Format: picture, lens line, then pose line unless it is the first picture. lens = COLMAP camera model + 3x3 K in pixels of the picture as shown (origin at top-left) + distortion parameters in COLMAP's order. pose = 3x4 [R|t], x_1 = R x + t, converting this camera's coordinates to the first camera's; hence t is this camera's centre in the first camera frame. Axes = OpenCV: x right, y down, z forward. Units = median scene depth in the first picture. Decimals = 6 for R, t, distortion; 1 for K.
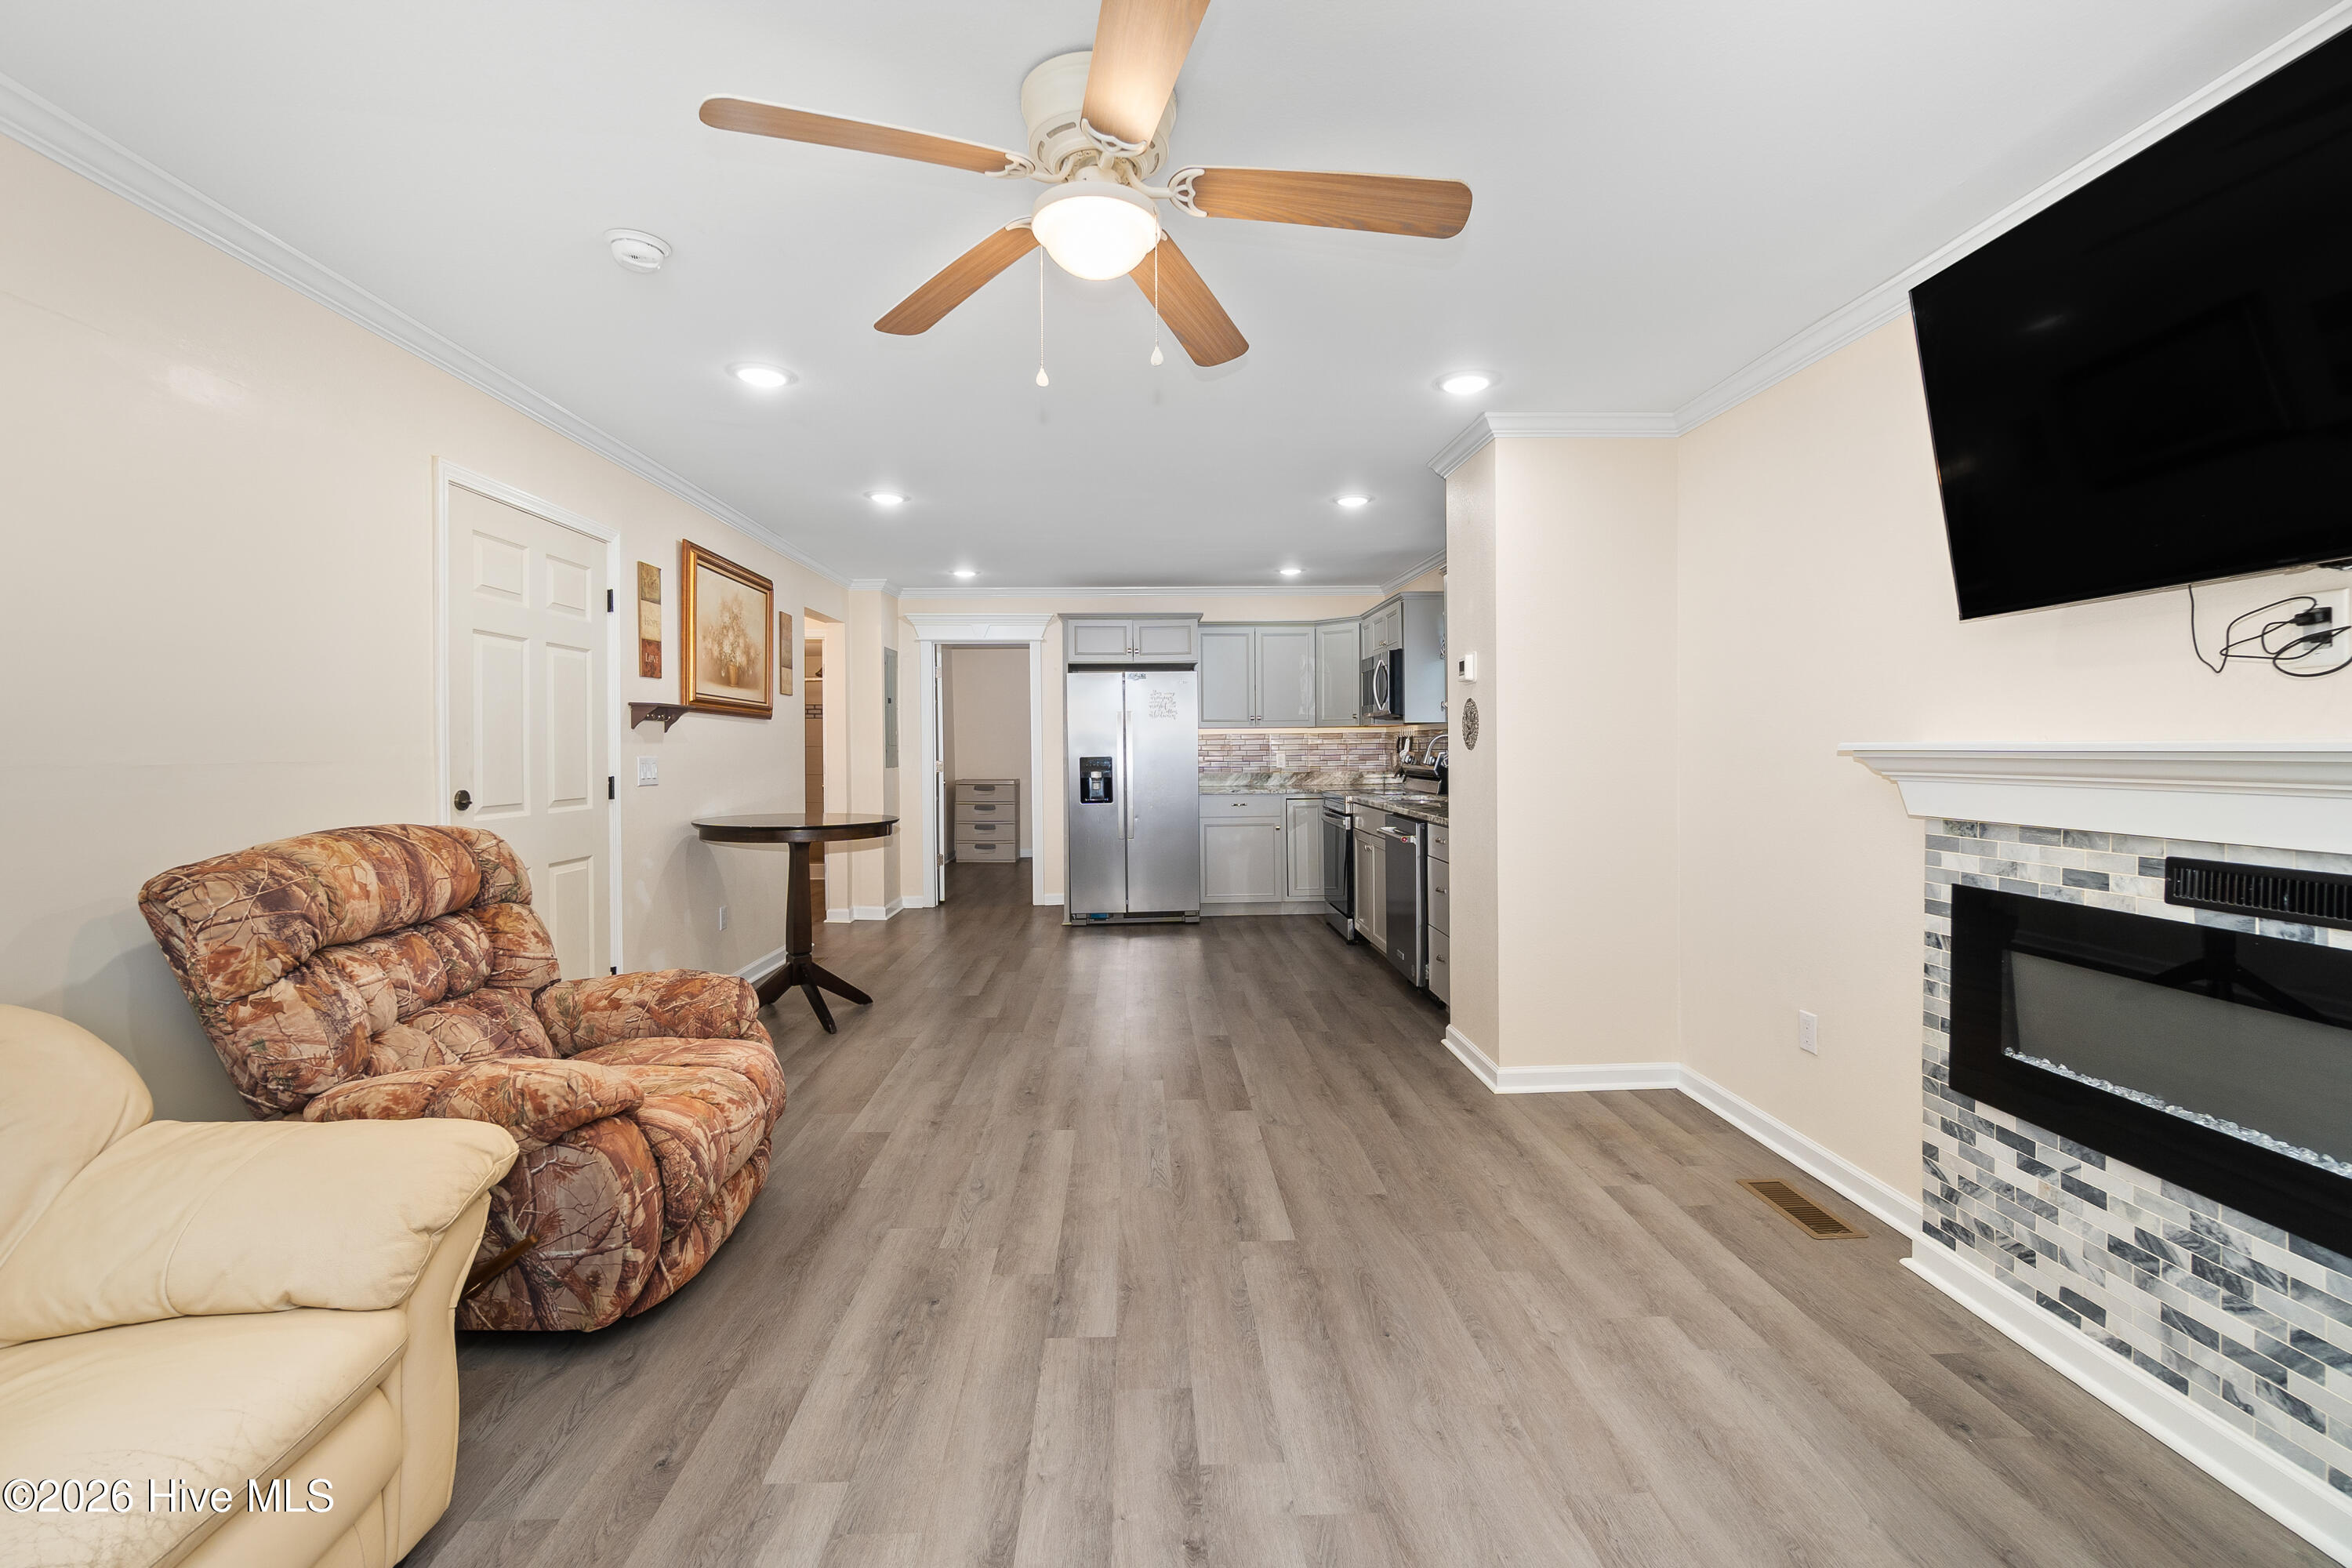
lens RADIAL K [[1014.8, 0, 1168.8], [0, 1014.8, 756.6], [0, 0, 1]] dist [-0.000600, 0.003930]
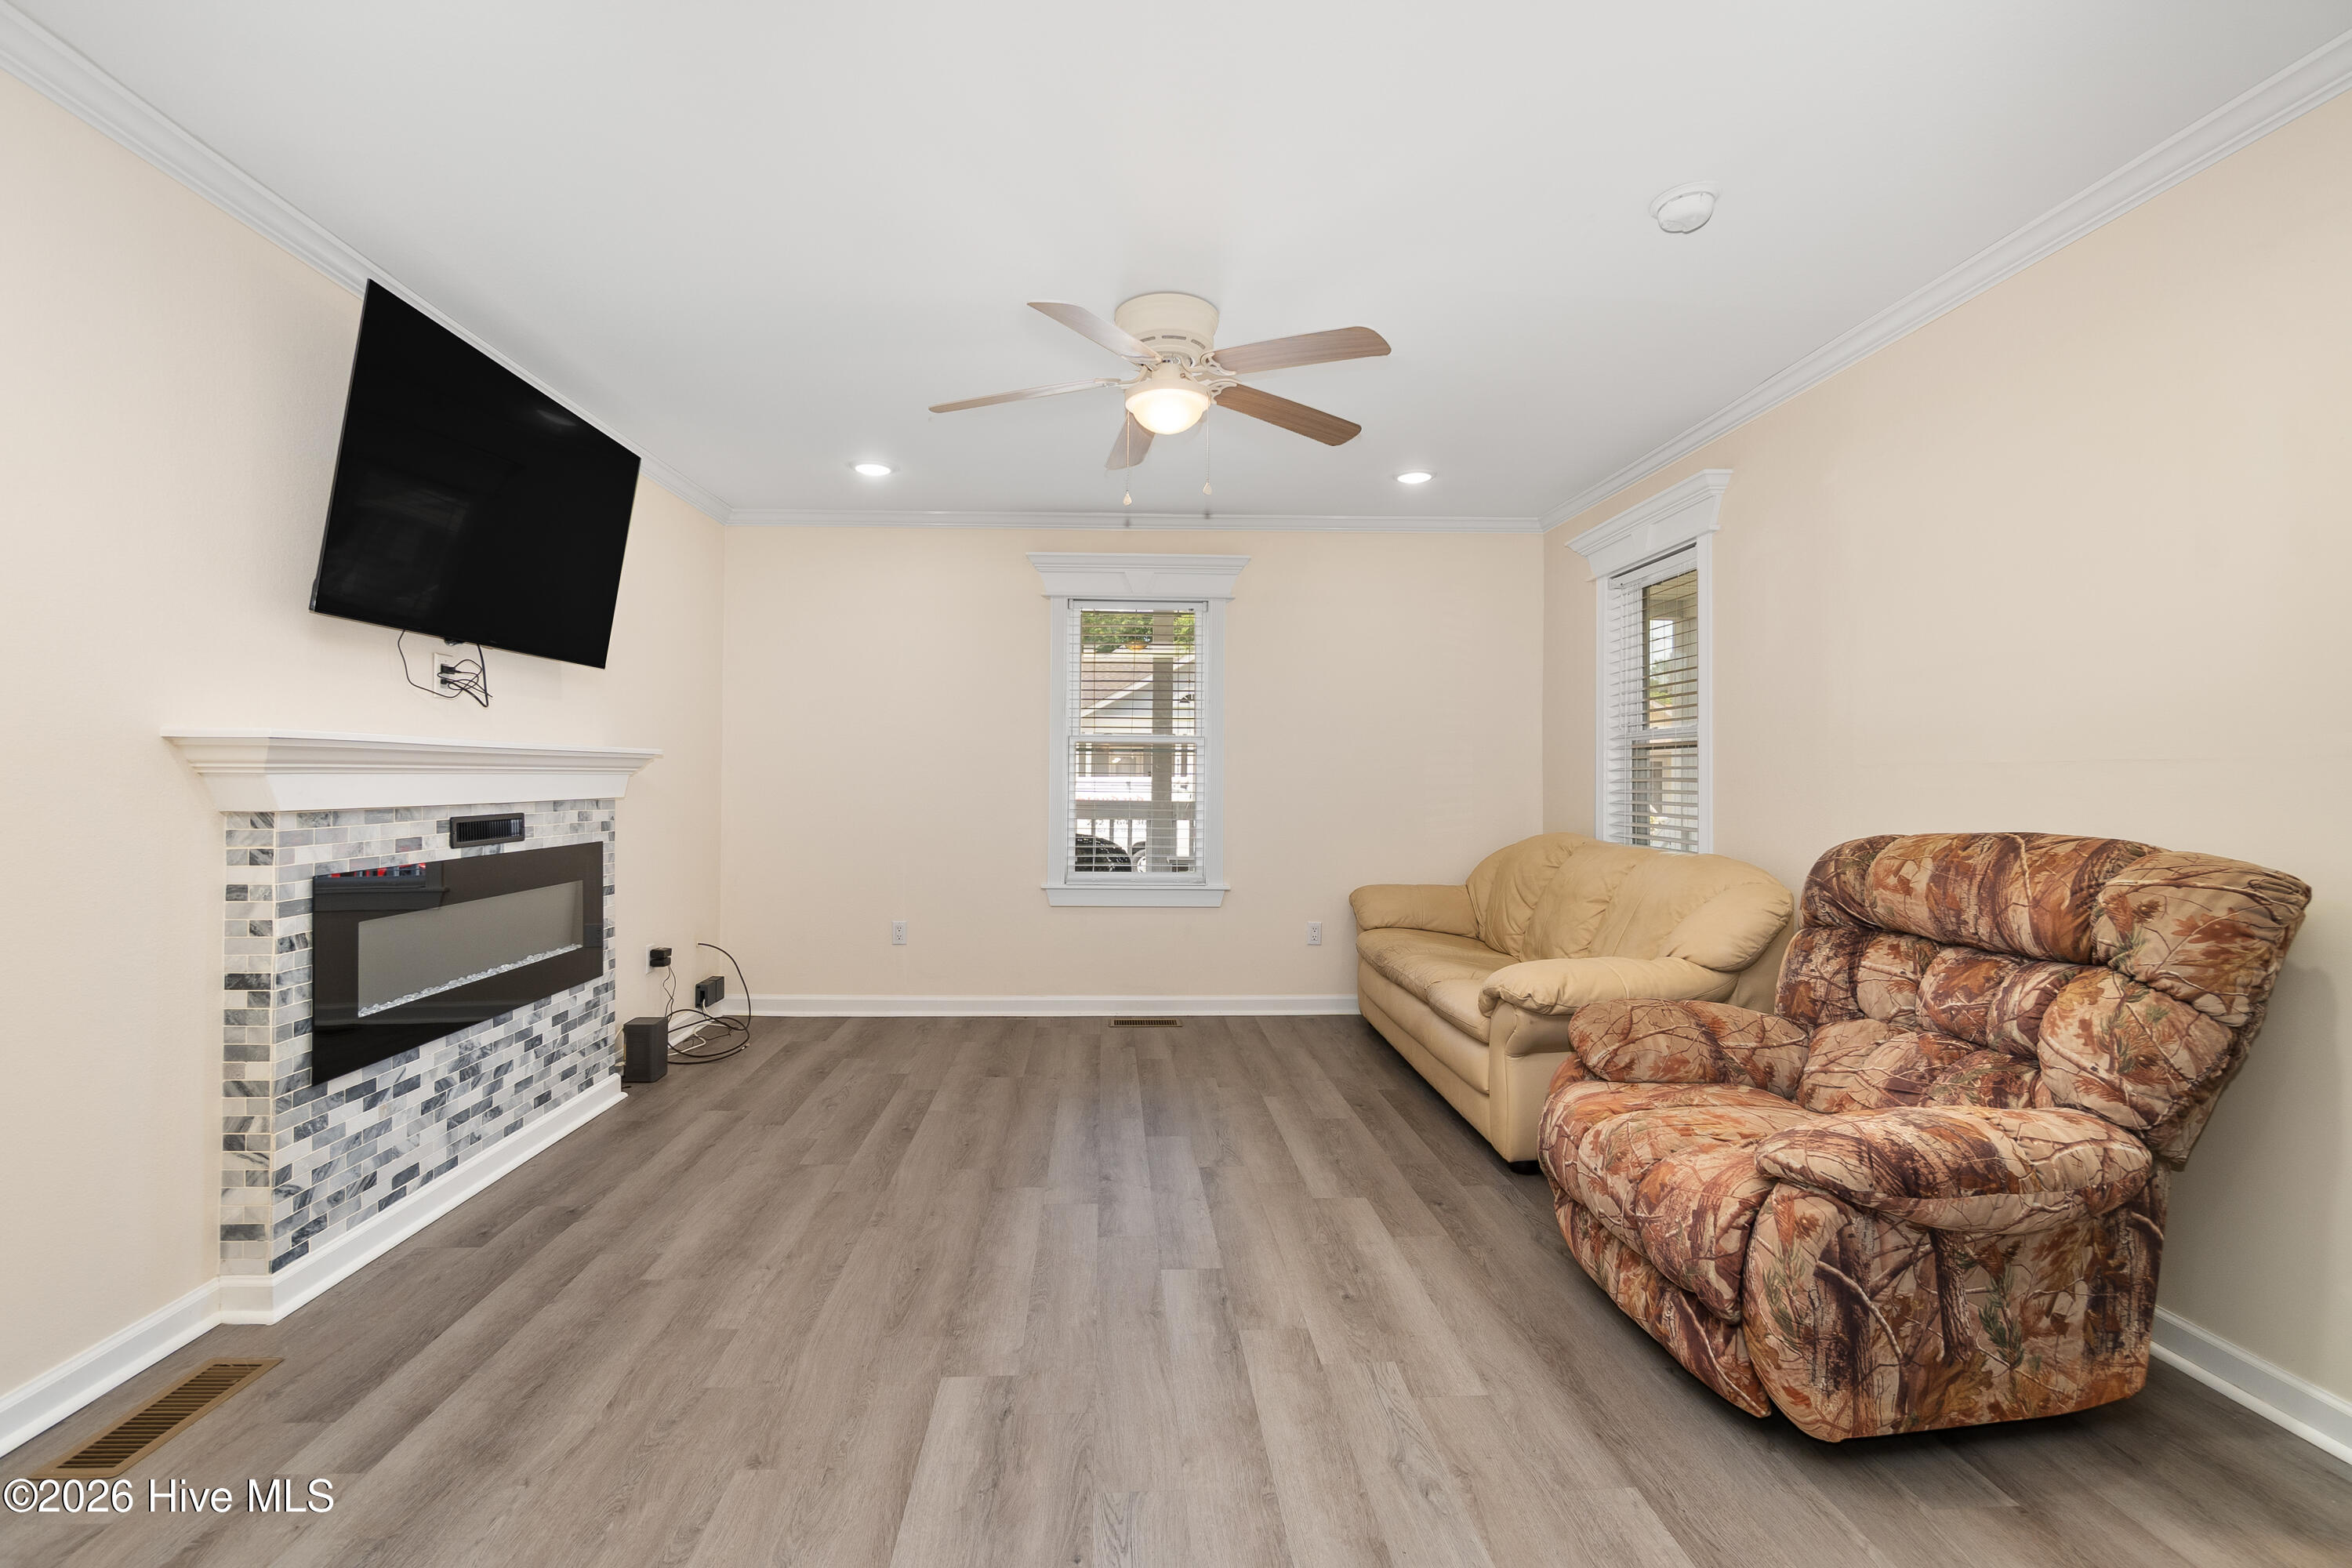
lens RADIAL K [[1008.8, 0, 1163.4], [0, 1008.8, 772.7], [0, 0, 1]] dist [-0.010038, 0.003548]
pose [[-0.999805, -0.003776, -0.019395, -0.022479], [-0.003853, 0.999985, 0.003938, 0.013778], [0.019379, 0.004012, -0.999804, 1.522031]]
